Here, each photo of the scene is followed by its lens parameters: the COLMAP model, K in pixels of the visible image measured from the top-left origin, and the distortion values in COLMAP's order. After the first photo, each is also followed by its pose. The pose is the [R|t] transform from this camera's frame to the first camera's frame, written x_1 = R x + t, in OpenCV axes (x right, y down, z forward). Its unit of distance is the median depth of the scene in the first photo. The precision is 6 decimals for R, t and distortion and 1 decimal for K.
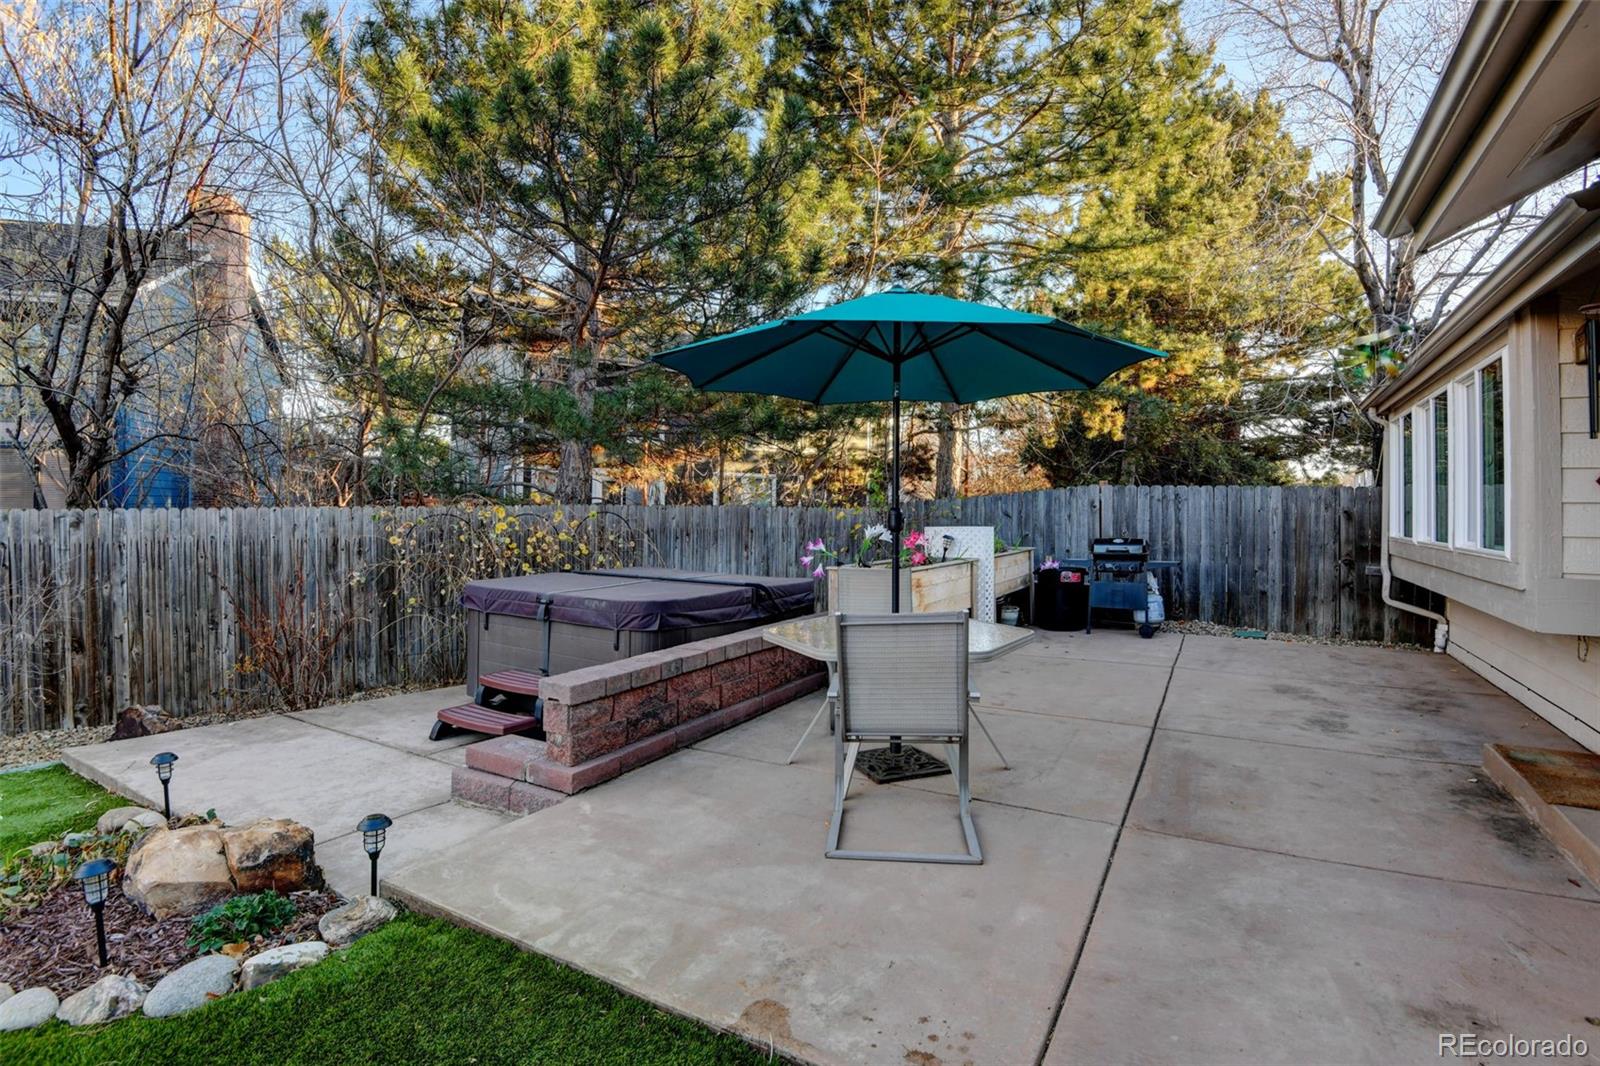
lens RADIAL K [[759.5, 0, 801.1], [0, 759.5, 503.2], [0, 0, 1]] dist [0.000493, -0.021911]
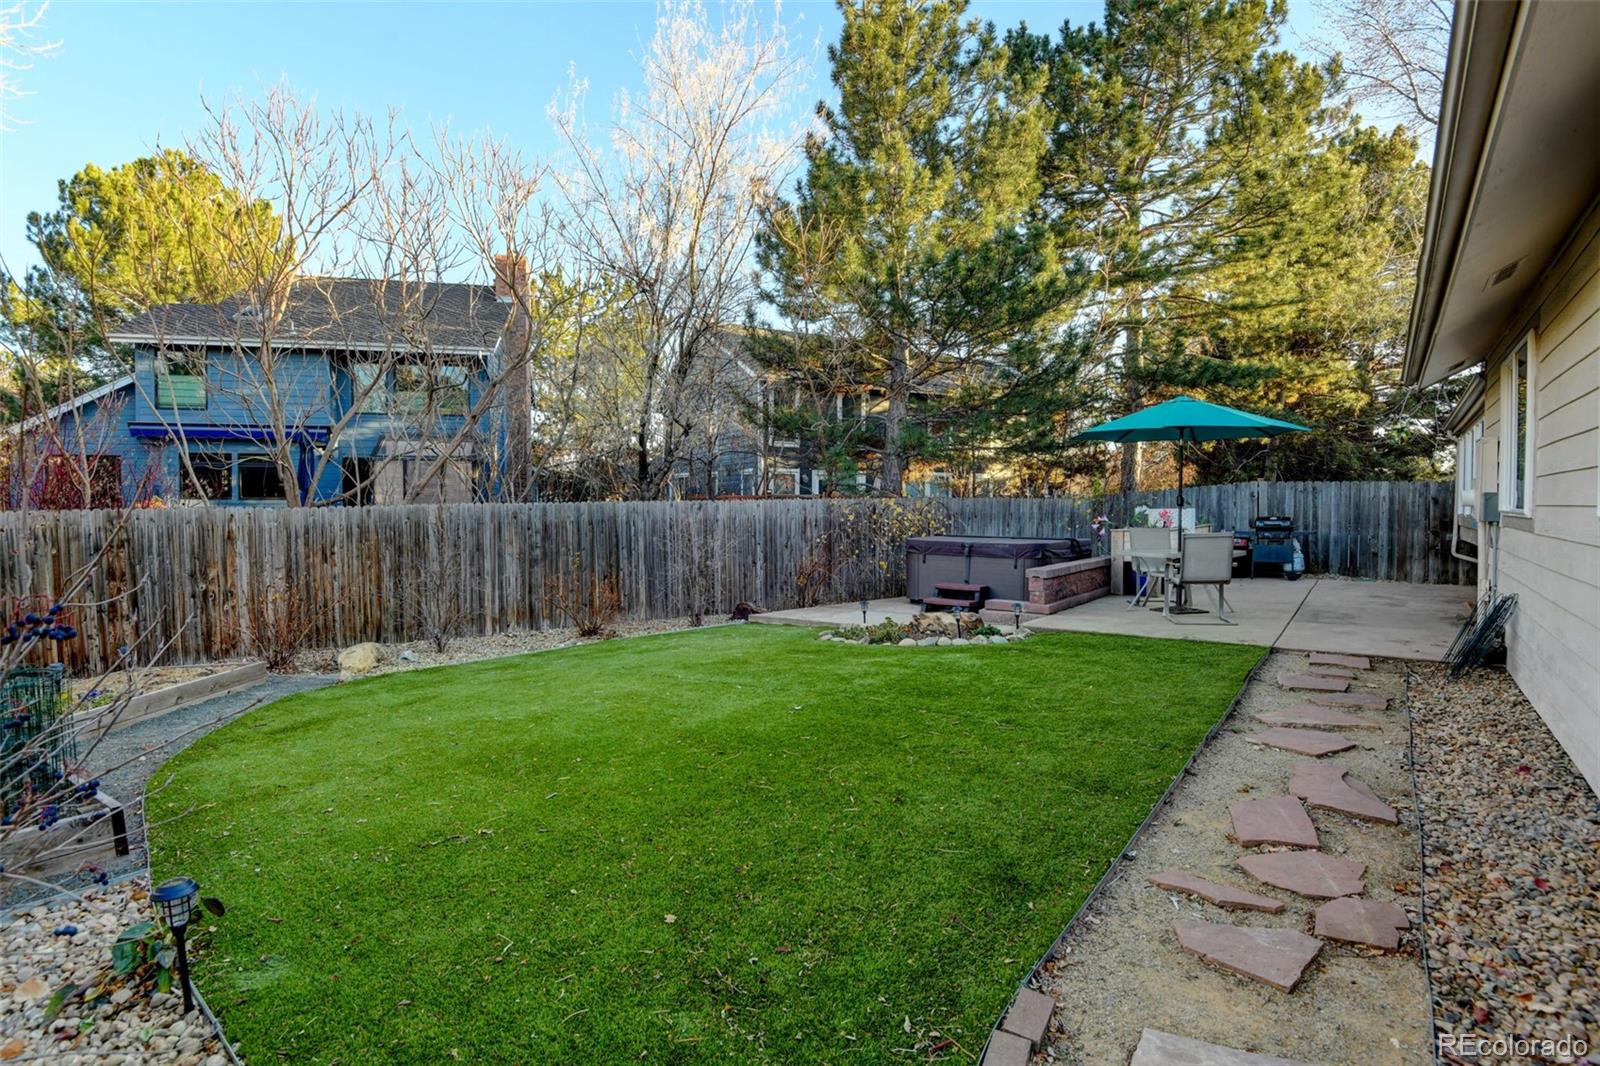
lens RADIAL K [[807.1, 0, 800.0], [0, 807.1, 528.0], [0, 0, 1]] dist [-0.000762, -0.015544]
pose [[0.994338, -0.003059, -0.106217, -0.330003], [0.006841, 0.999355, 0.035266, 0.004899], [0.106041, -0.035793, 0.993717, -0.657897]]
